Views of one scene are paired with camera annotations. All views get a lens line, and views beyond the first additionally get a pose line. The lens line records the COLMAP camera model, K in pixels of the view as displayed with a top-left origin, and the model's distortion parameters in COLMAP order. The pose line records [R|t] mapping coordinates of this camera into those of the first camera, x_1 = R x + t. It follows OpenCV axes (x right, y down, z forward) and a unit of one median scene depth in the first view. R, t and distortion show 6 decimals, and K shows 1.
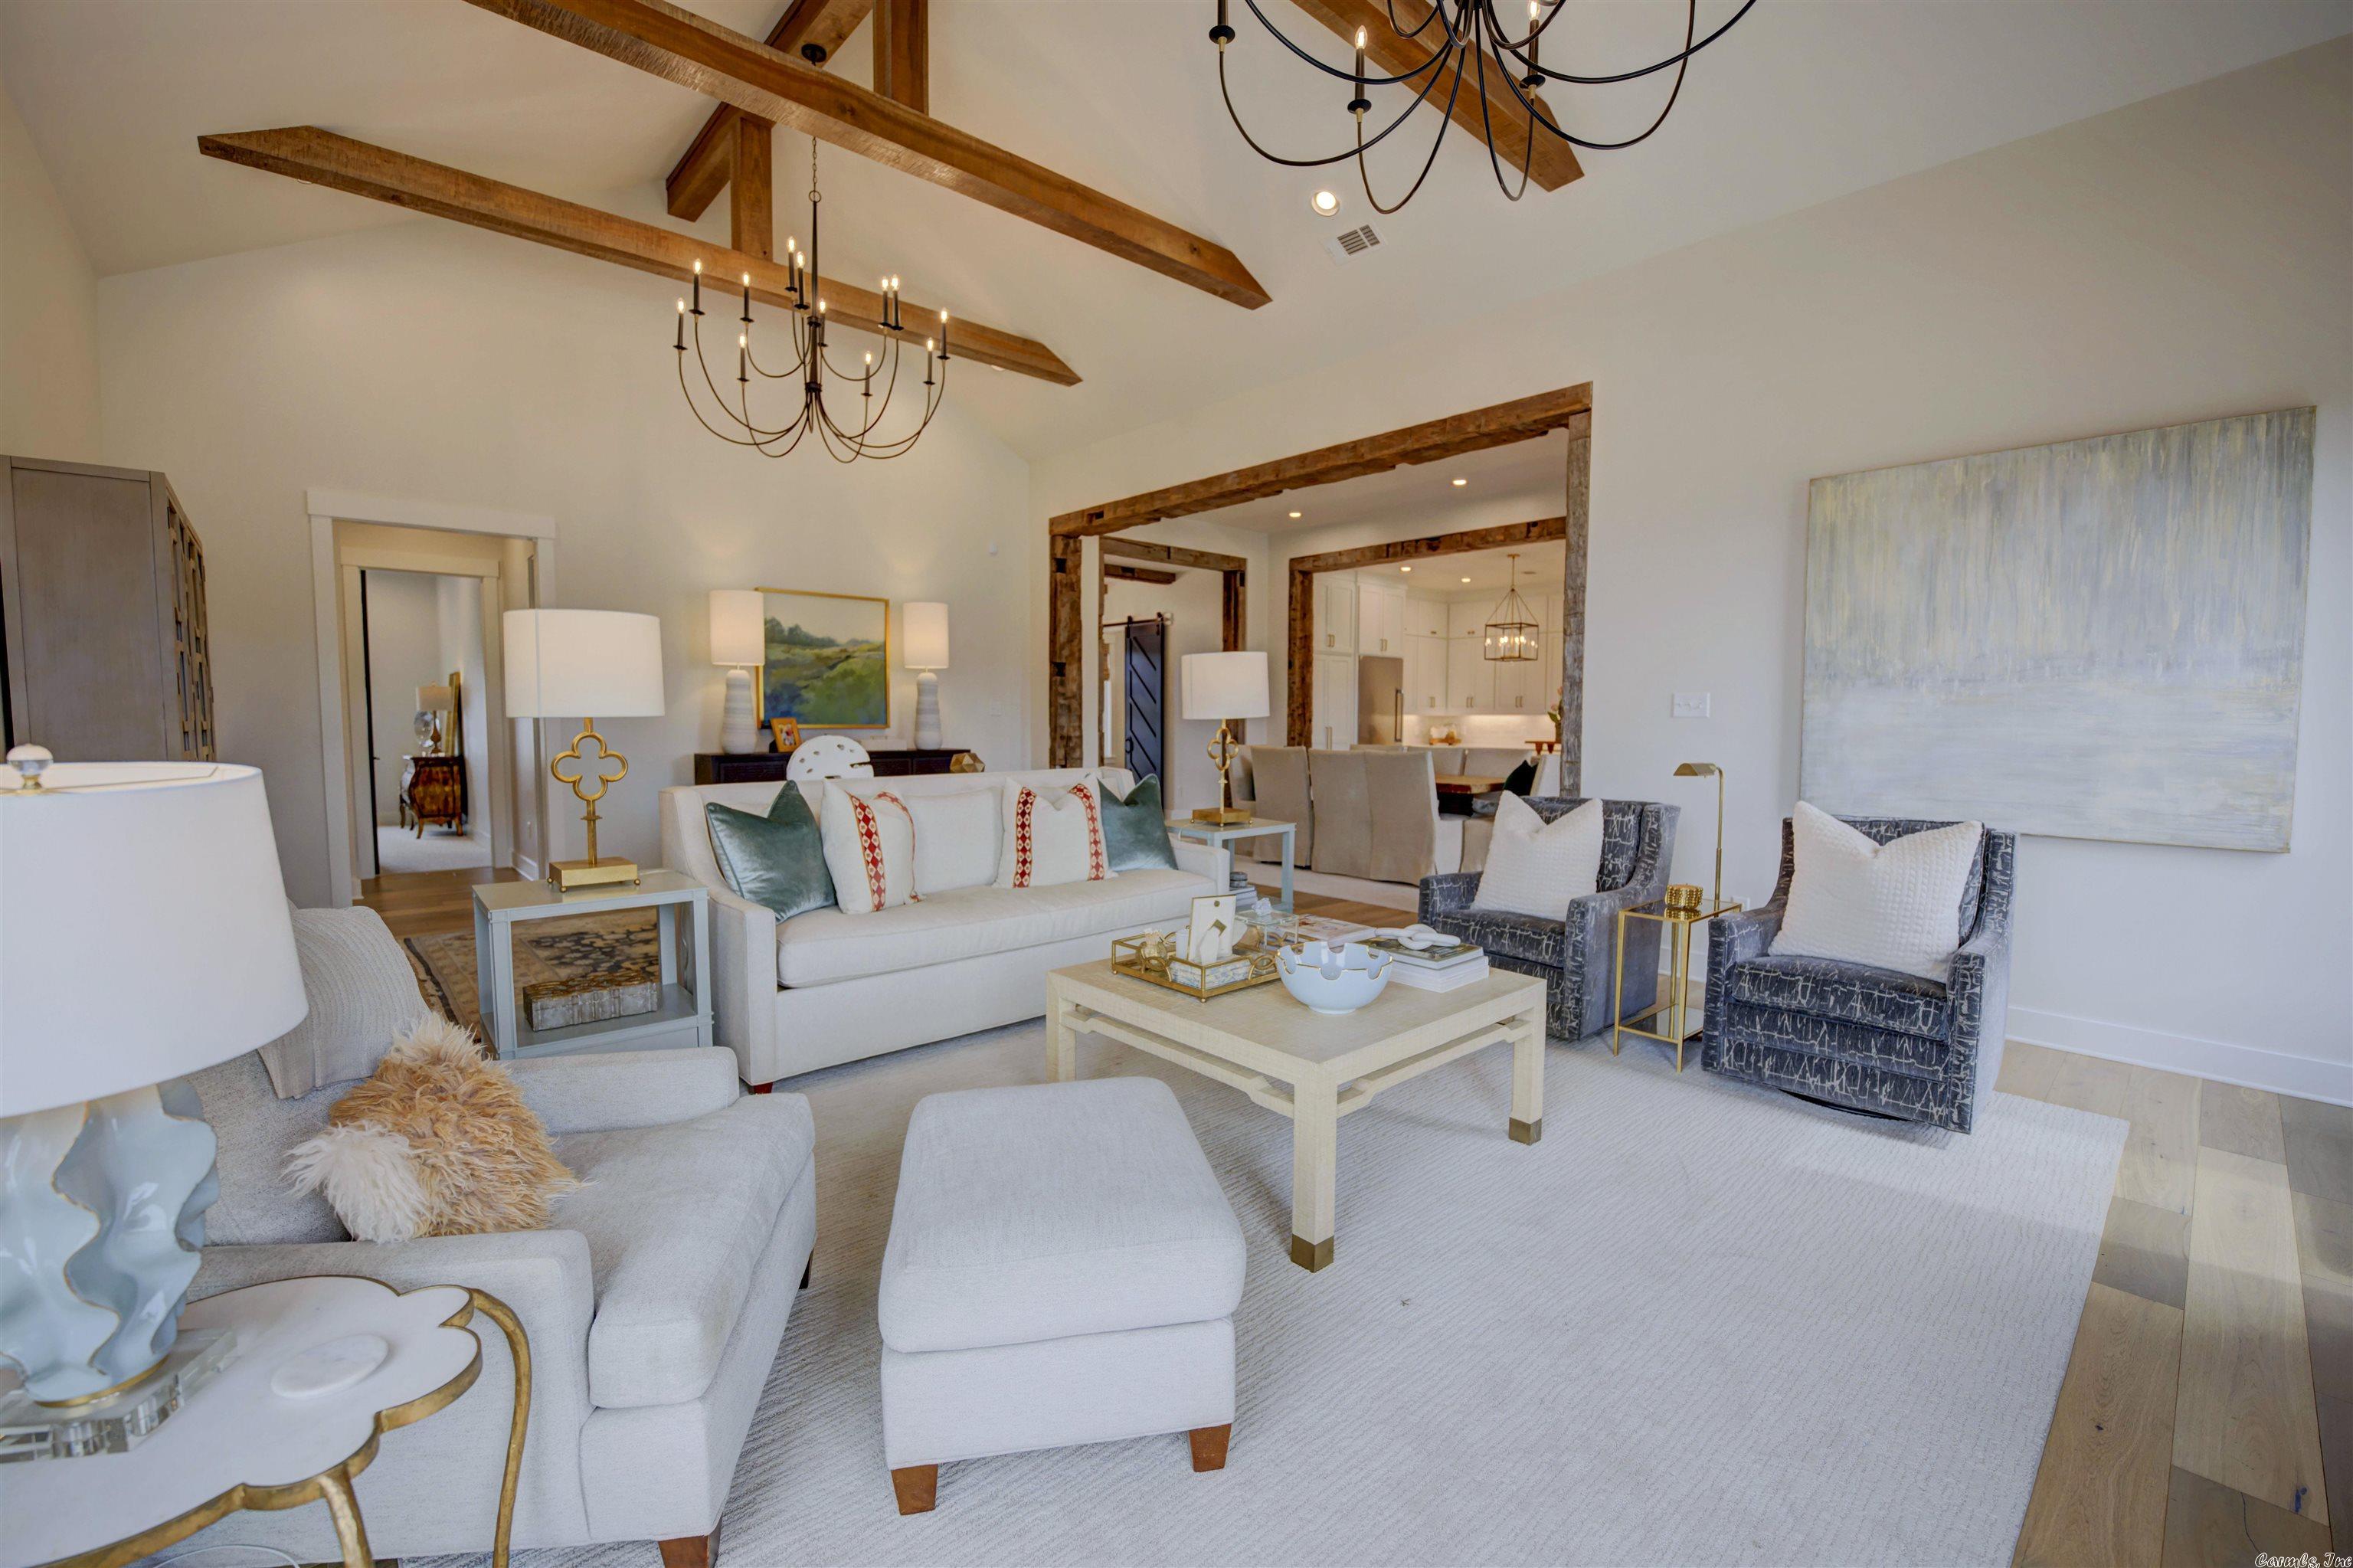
lens RADIAL K [[980.7, 0, 1171.7], [0, 980.7, 783.7], [0, 0, 1]] dist [-0.024041, 0.000249]
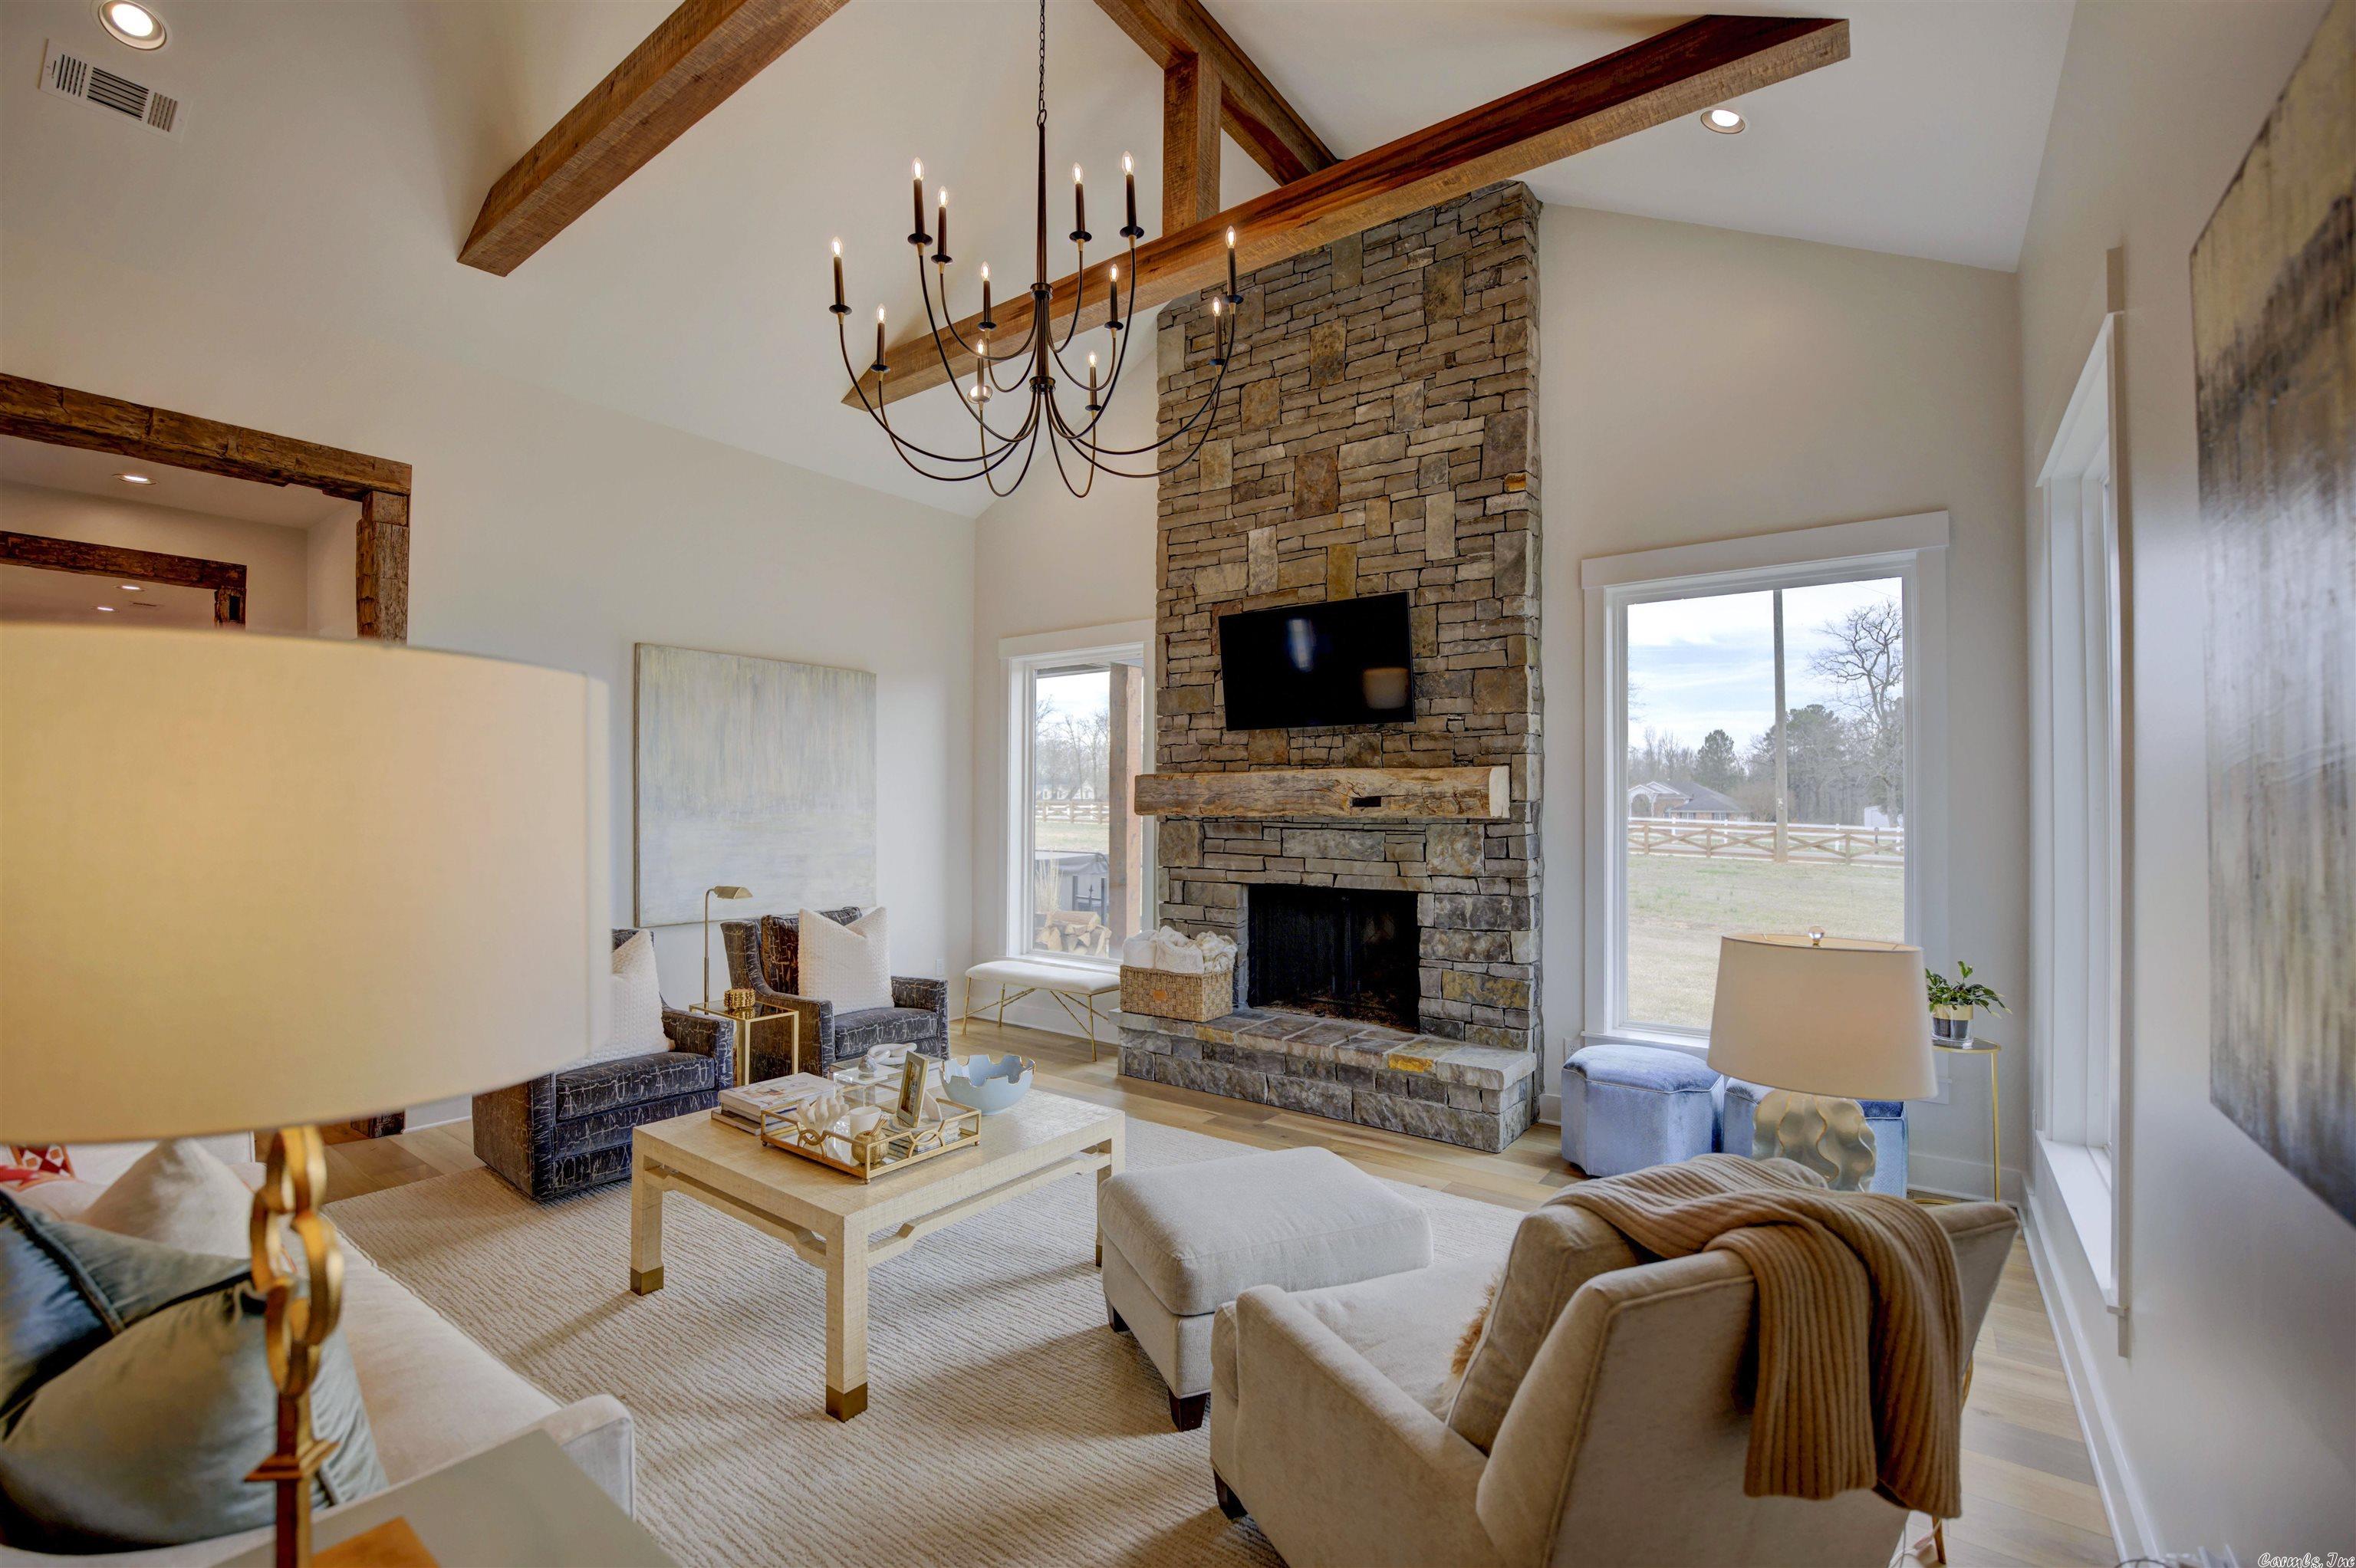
lens RADIAL K [[992.4, 0, 1171.8], [0, 992.4, 792.2], [0, 0, 1]] dist [-0.025311, -0.000015]
pose [[-0.199030, 0.010239, 0.979940, -0.415636], [0.061317, 0.998116, 0.002025, -0.058173], [-0.978073, 0.060491, -0.199283, 0.384495]]
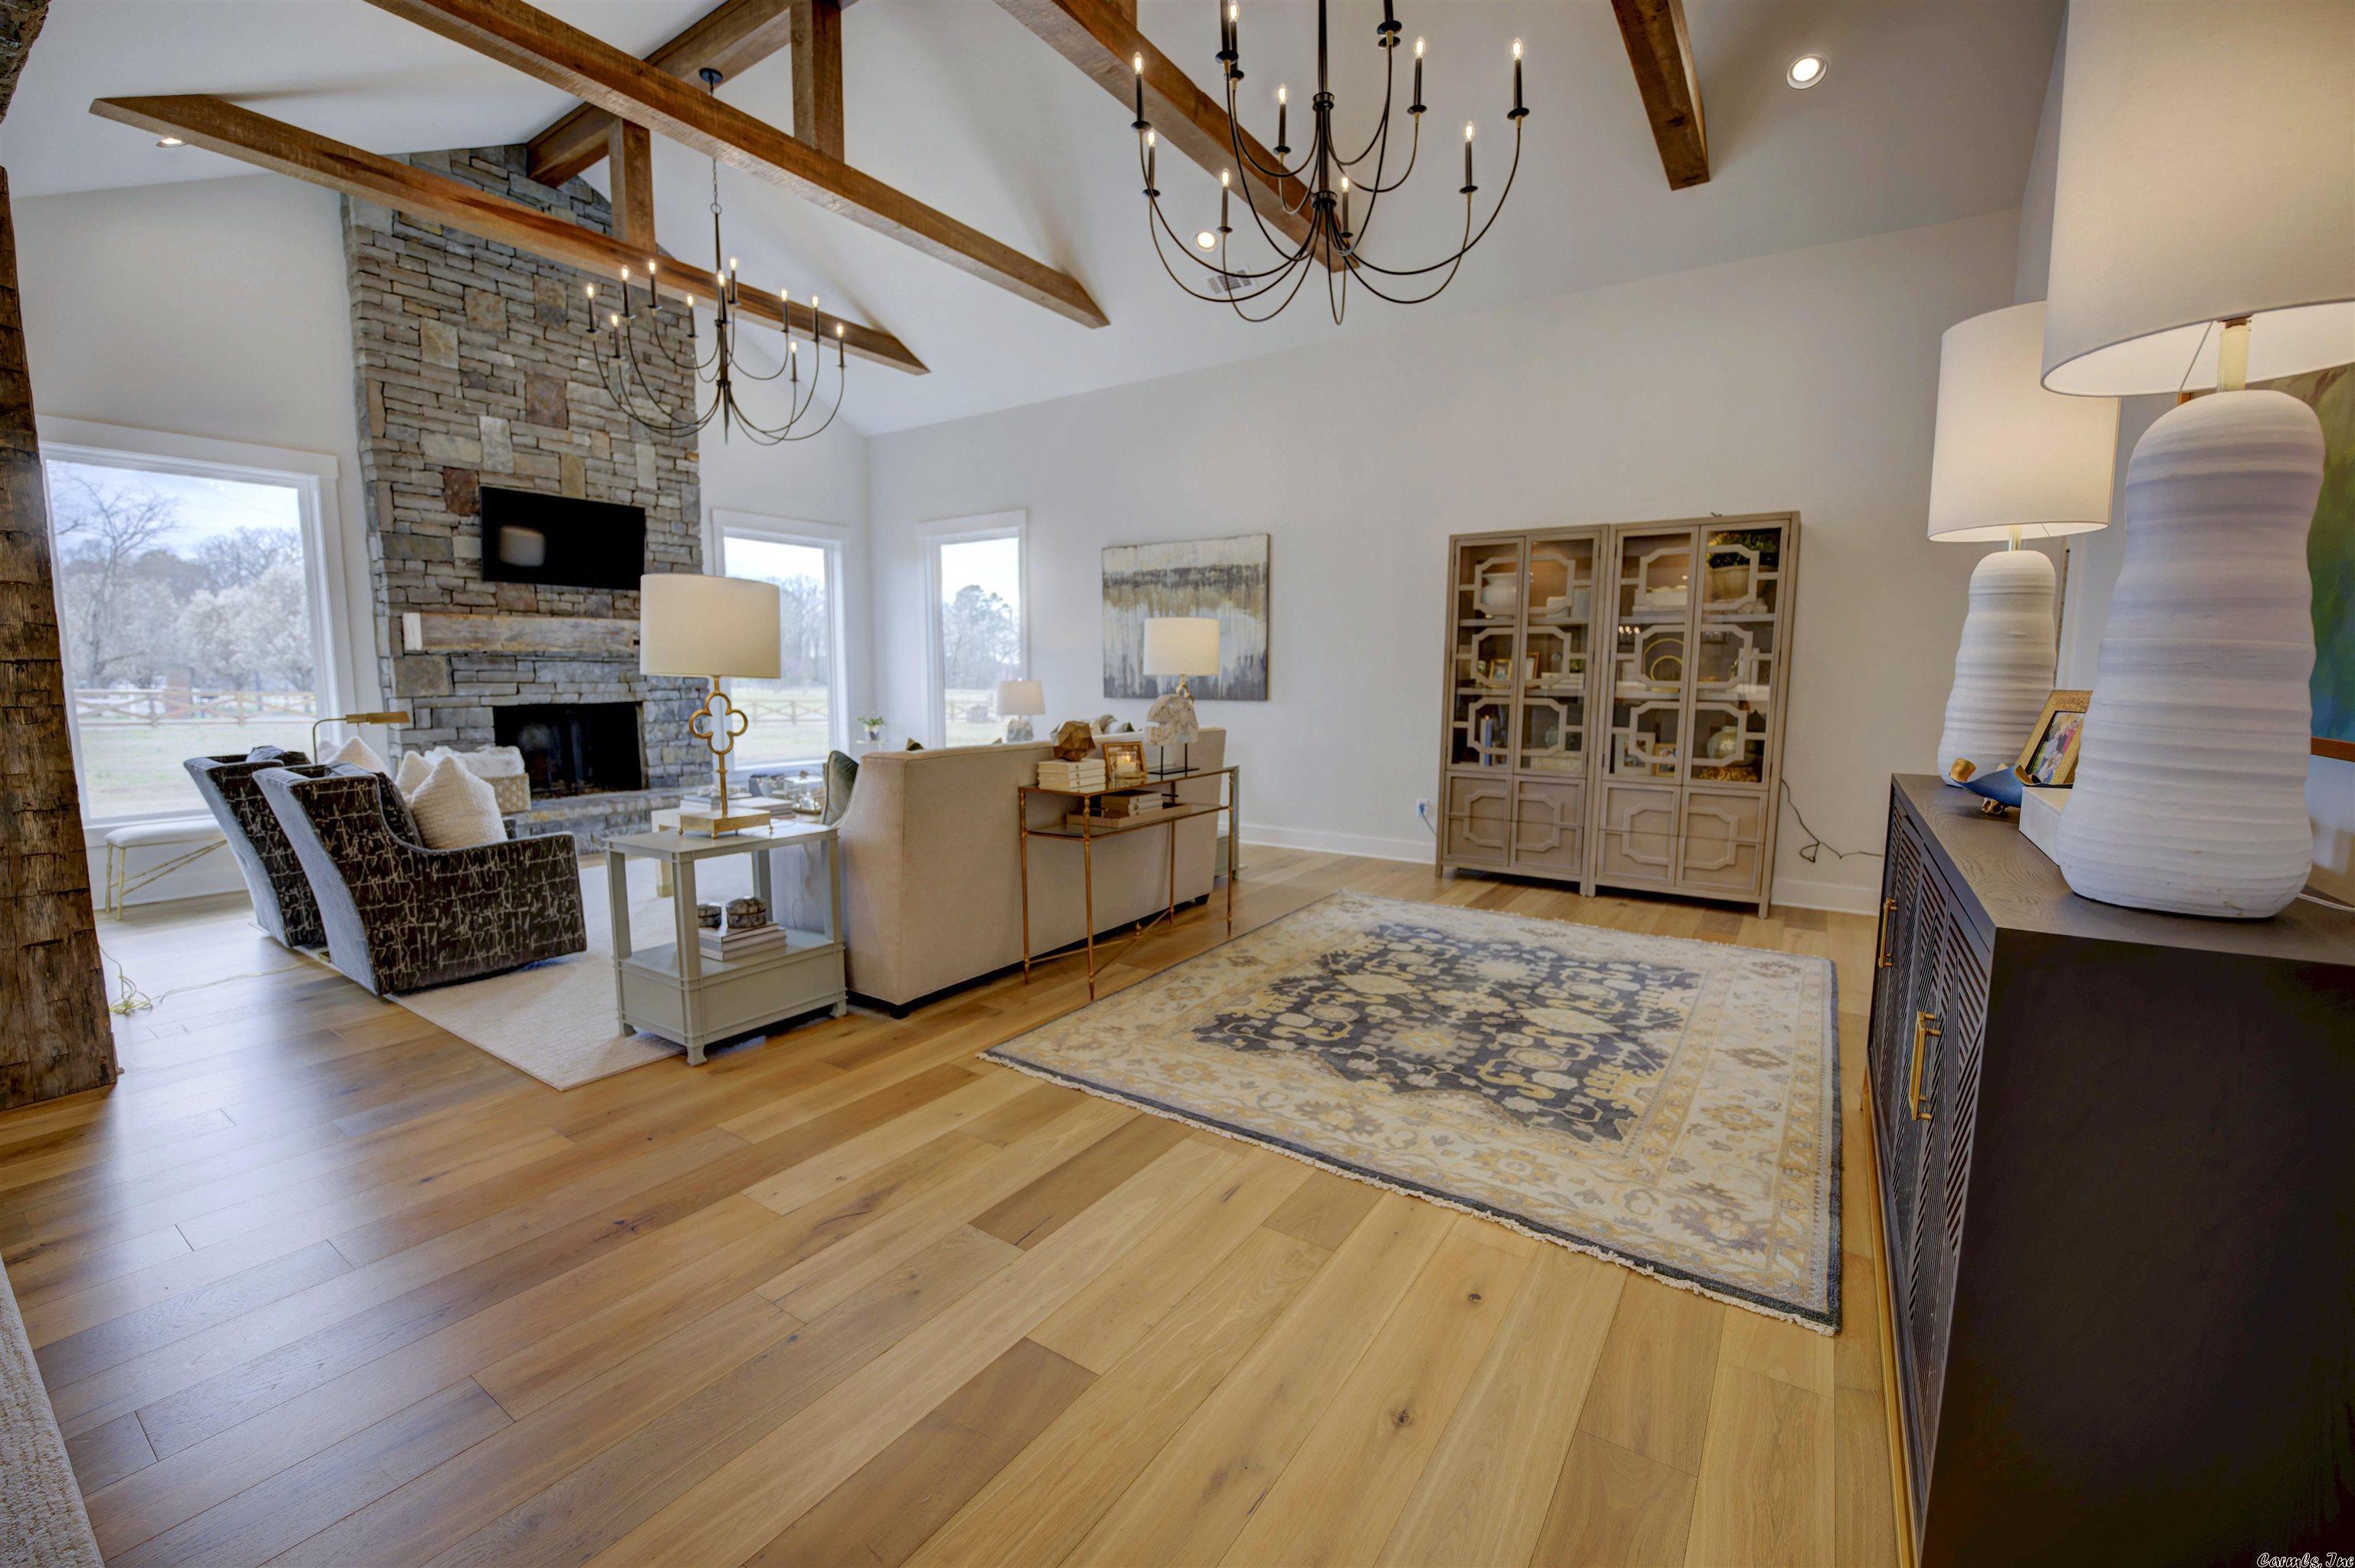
lens RADIAL K [[961.1, 0, 1175.3], [0, 961.1, 785.4], [0, 0, 1]] dist [-0.024738, 0.000770]
pose [[-0.970979, 0.023184, -0.238039, -0.071346], [-0.020950, 0.983220, 0.181219, -0.089252], [0.238246, 0.180947, -0.954200, 1.285463]]
